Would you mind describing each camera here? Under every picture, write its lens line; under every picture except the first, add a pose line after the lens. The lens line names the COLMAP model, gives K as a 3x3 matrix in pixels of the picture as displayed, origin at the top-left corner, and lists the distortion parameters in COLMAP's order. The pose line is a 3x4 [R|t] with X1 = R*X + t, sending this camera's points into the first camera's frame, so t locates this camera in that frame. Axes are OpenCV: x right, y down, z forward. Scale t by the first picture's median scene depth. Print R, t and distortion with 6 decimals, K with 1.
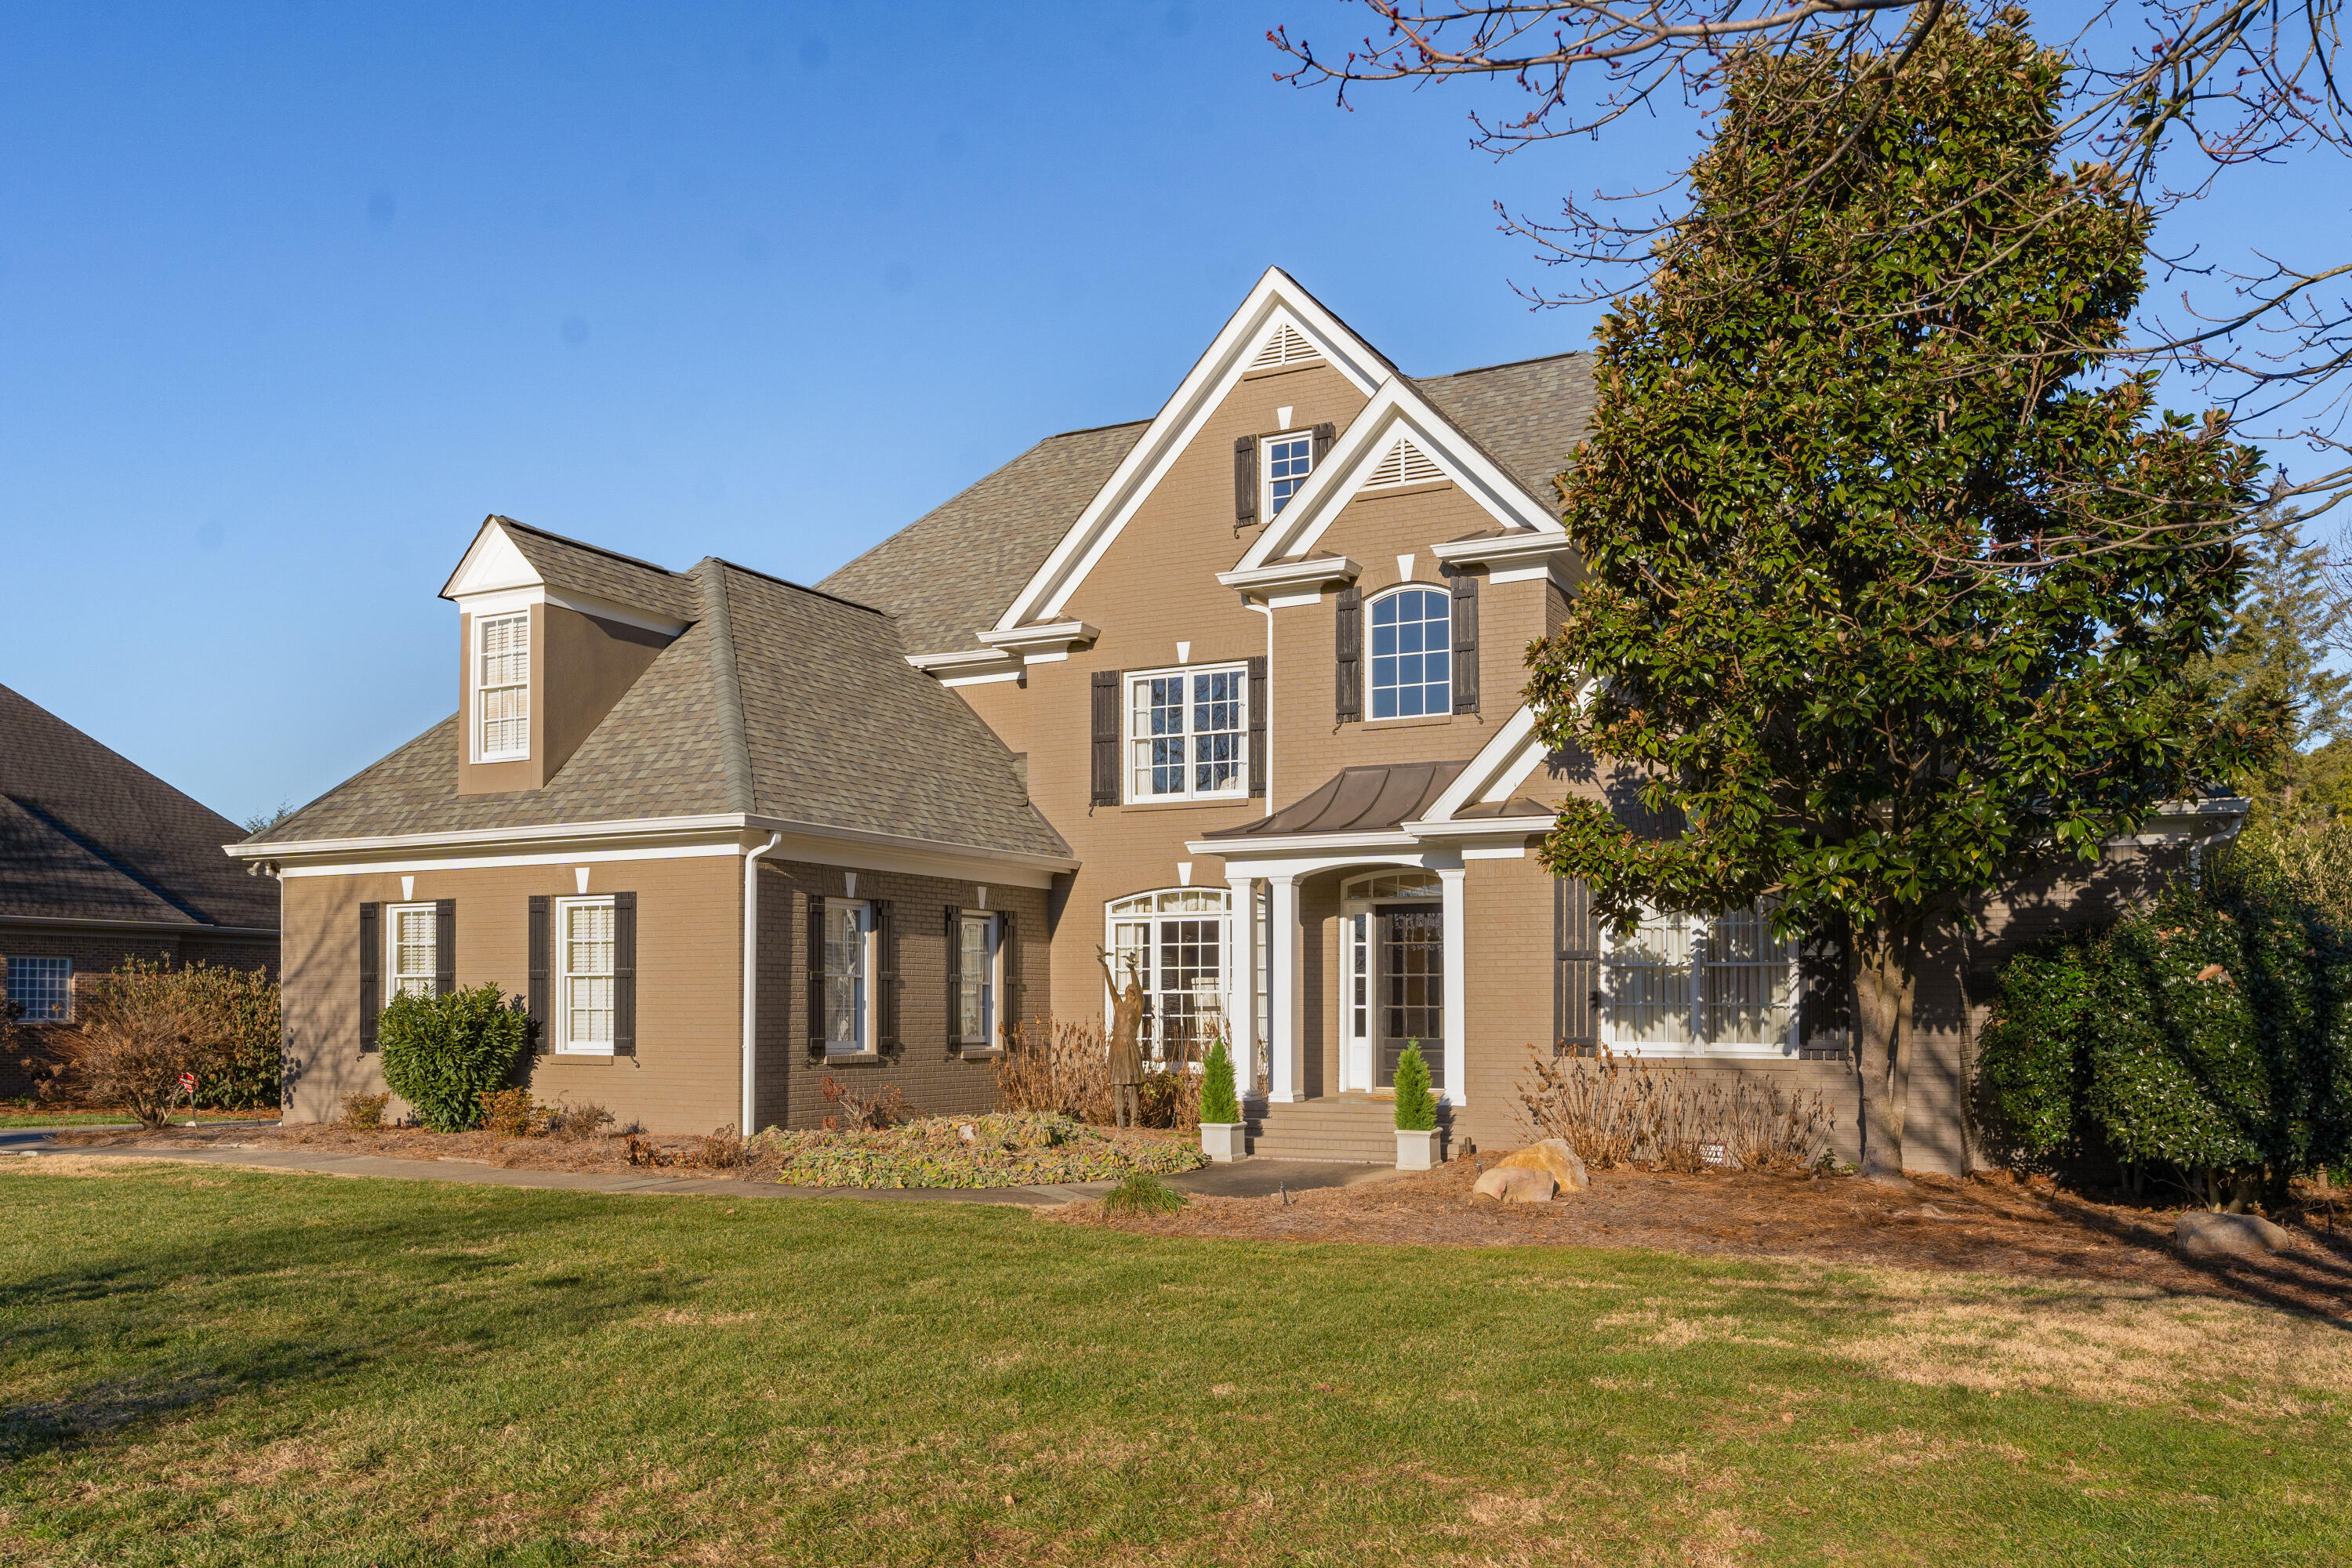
lens RADIAL K [[1858.3, 0, 1166.9], [0, 1858.3, 970.7], [0, 0, 1]] dist [-0.002672, -0.001059]
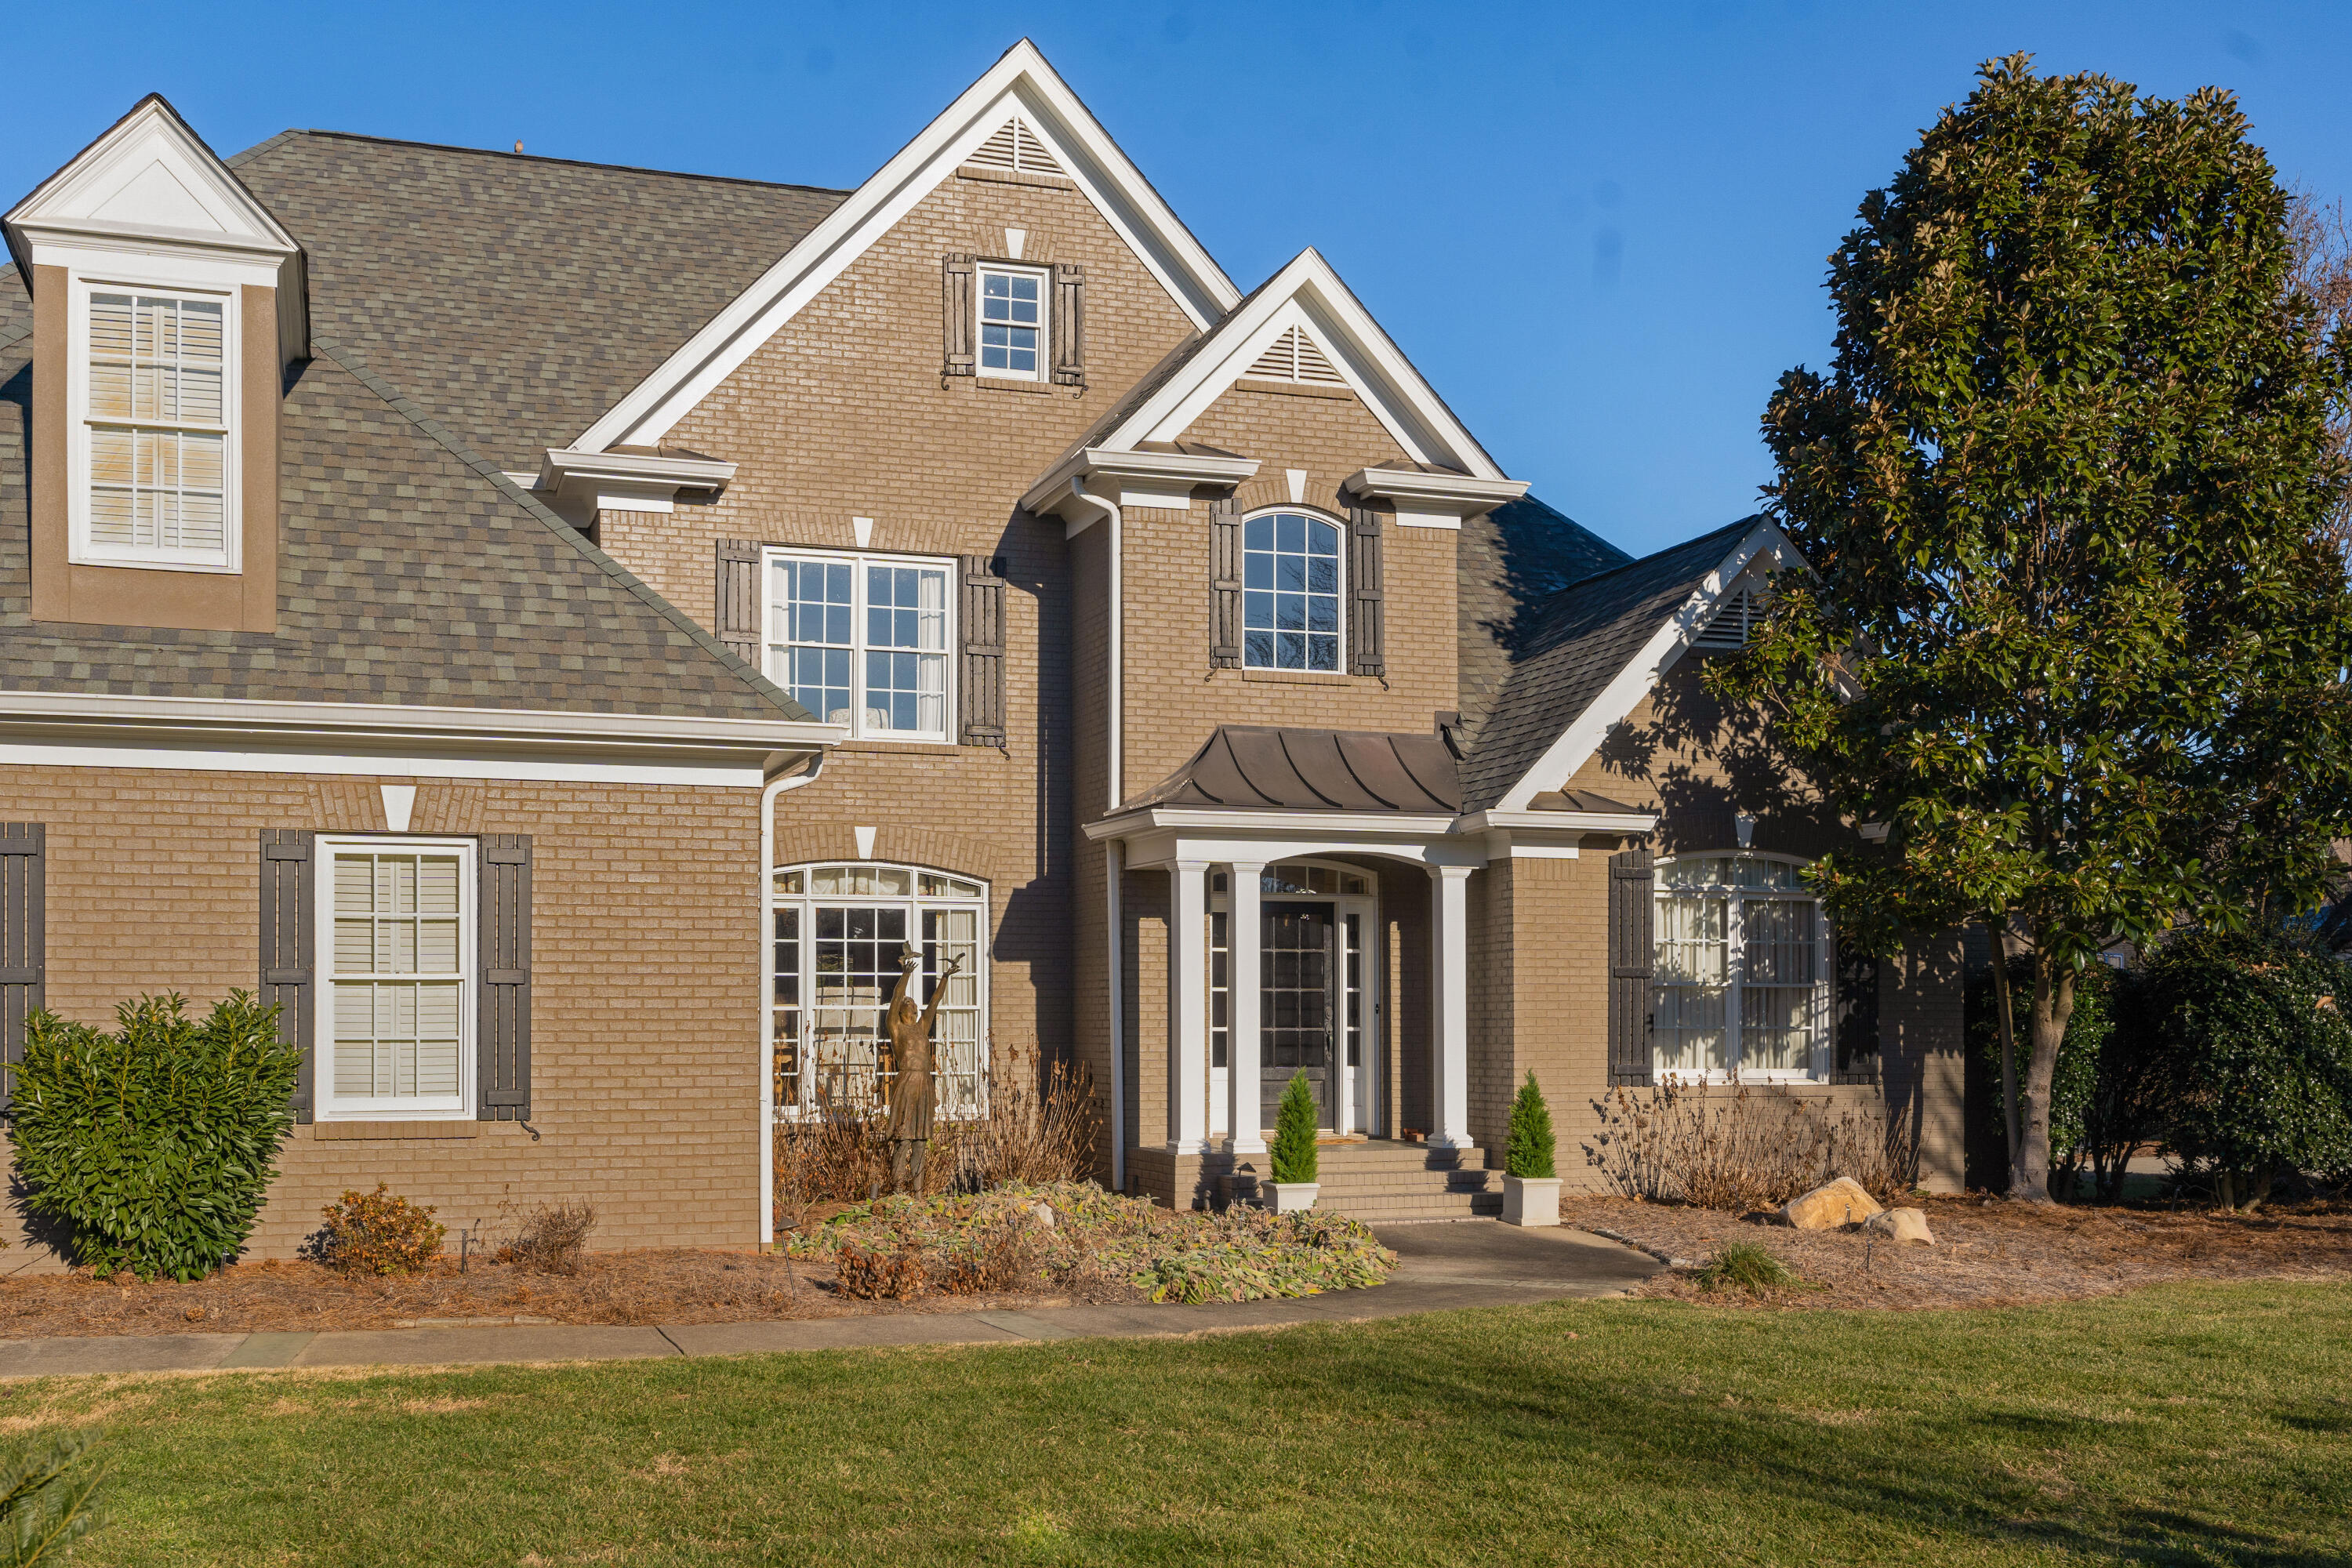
lens RADIAL K [[2337.8, 0, 1166.0], [0, 2337.8, 979.7], [0, 0, 1]] dist [0.012796, -0.004616]
pose [[0.691553, 0.012246, 0.722222, -0.651306], [-0.016147, 0.999869, -0.001493, 0.000148], [-0.722145, -0.010629, 0.691660, 0.340183]]
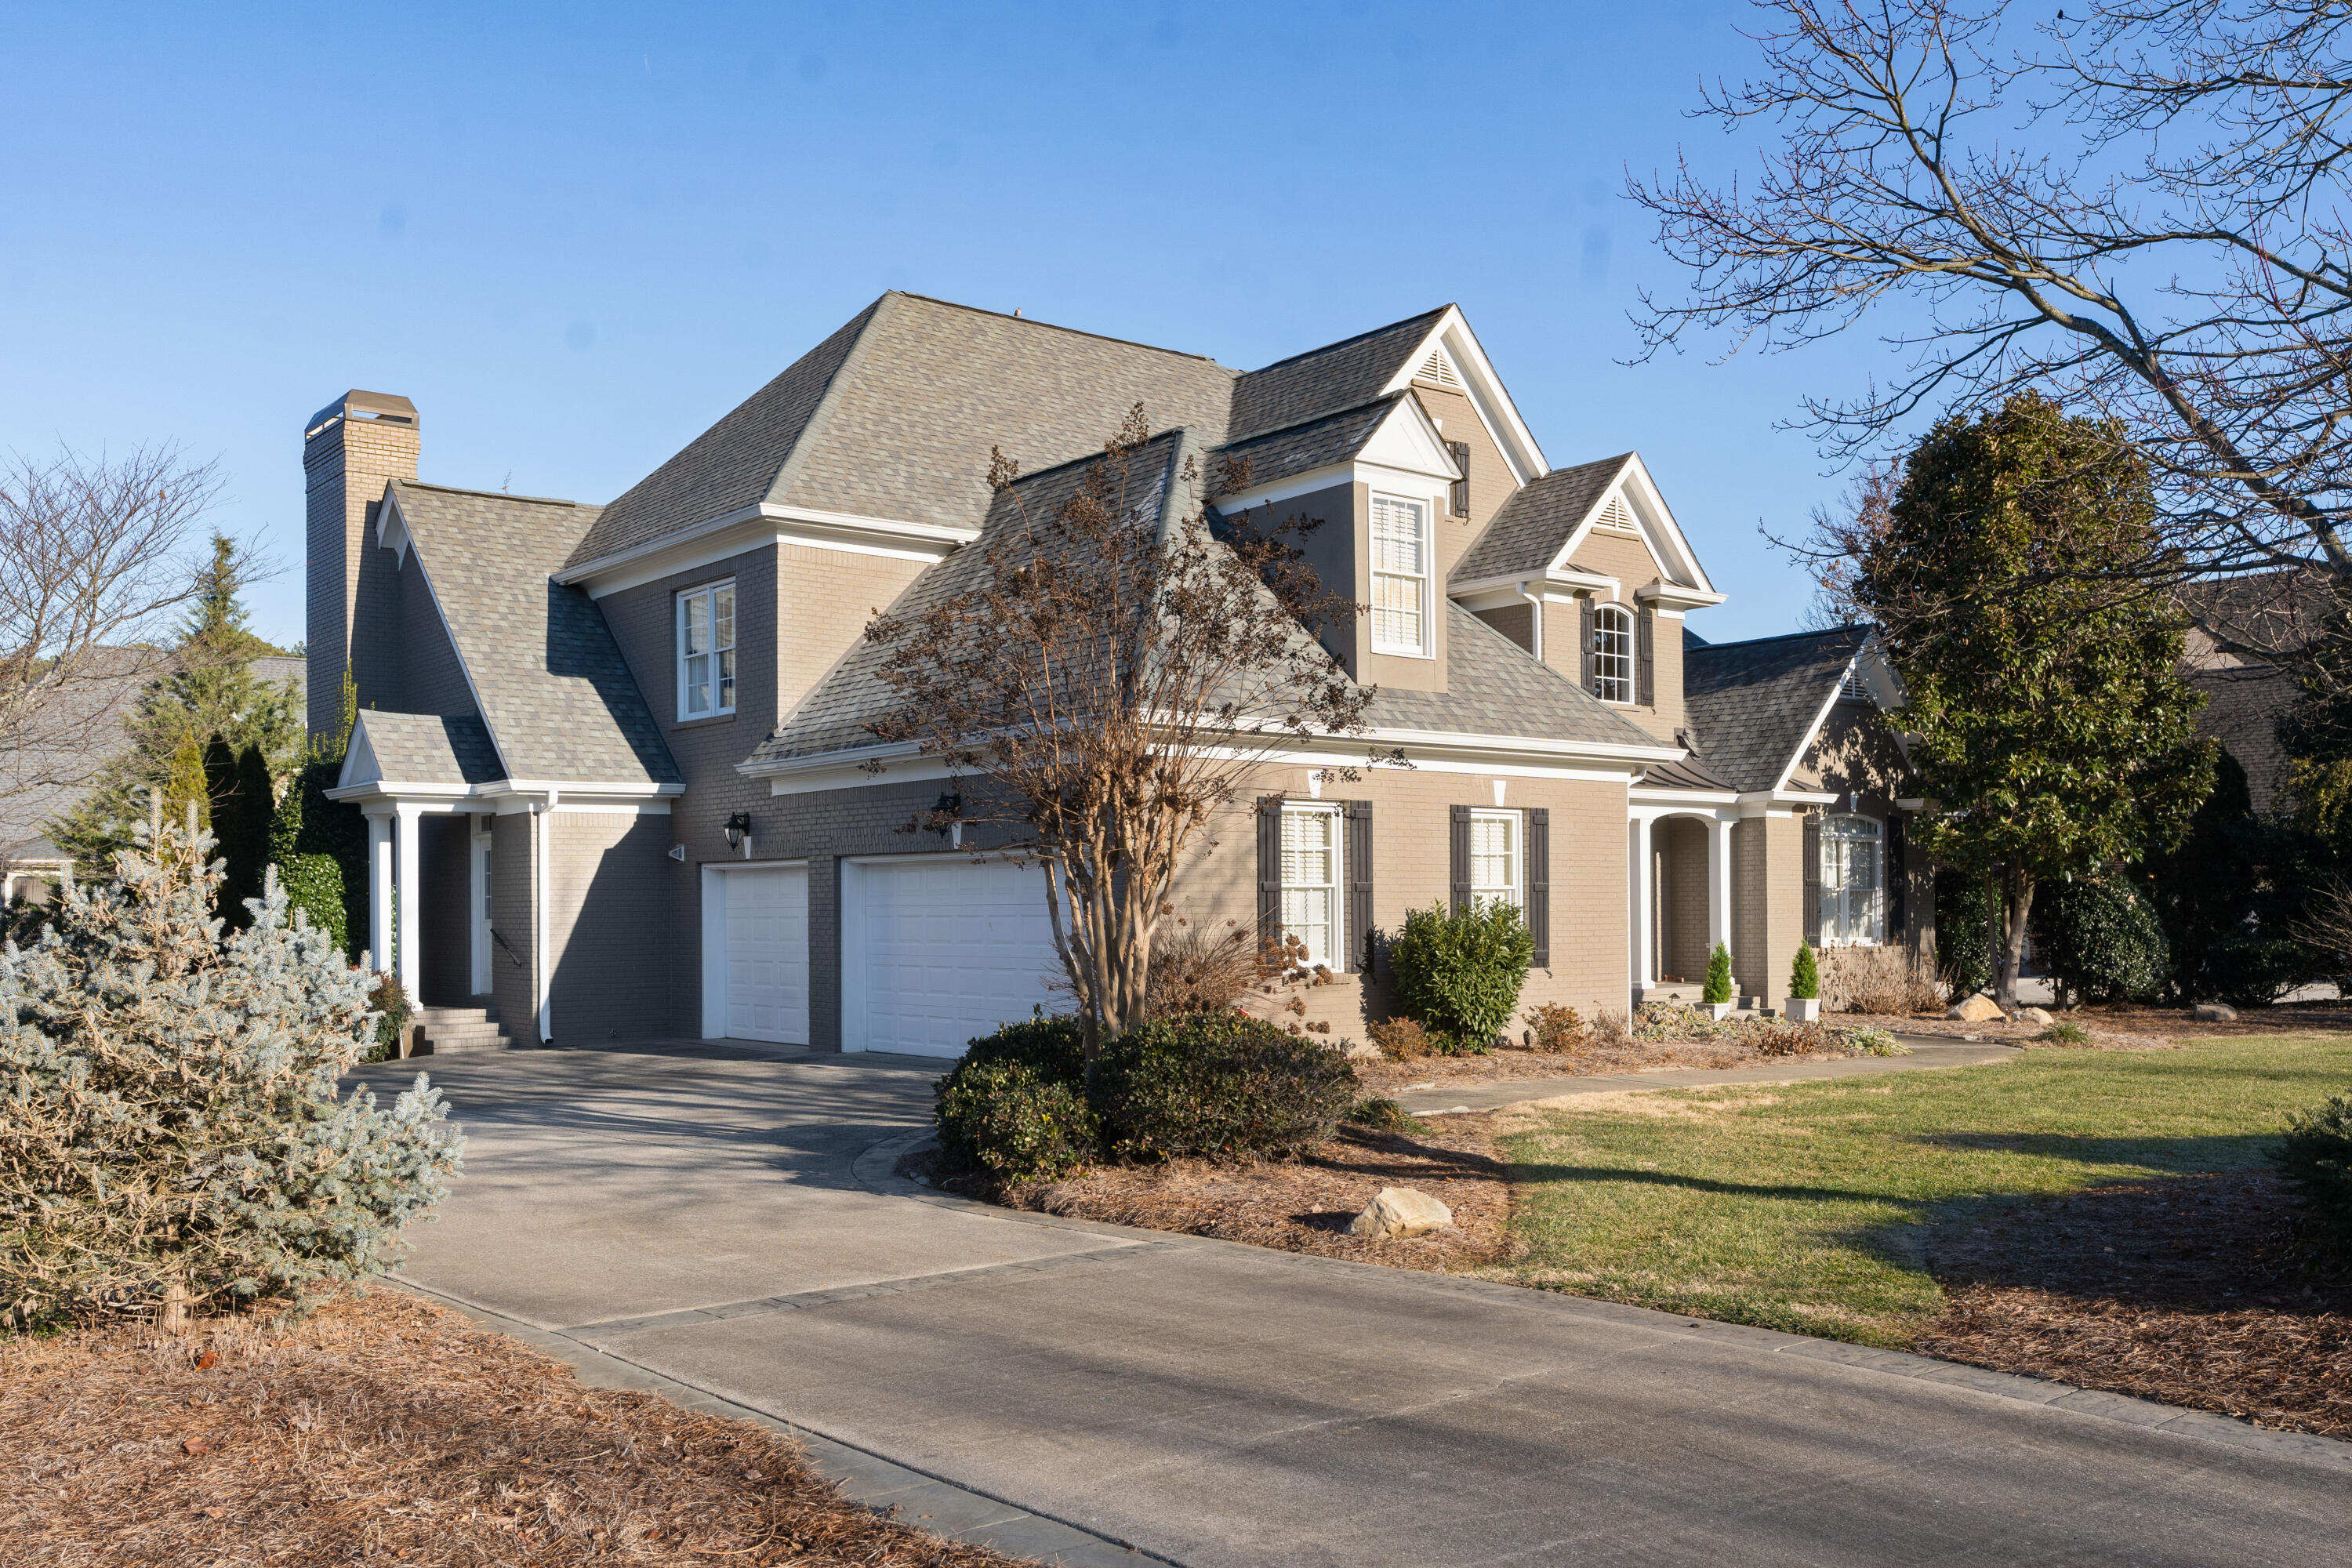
lens RADIAL K [[1968.2, 0, 1175.9], [0, 1968.2, 902.9], [0, 0, 1]] dist [0.000759, -0.003408]
pose [[0.408649, 0.002130, 0.912689, -1.326213], [-0.015681, 0.999866, 0.004688, 0.007830], [-0.912557, -0.016227, 0.408628, 0.713709]]
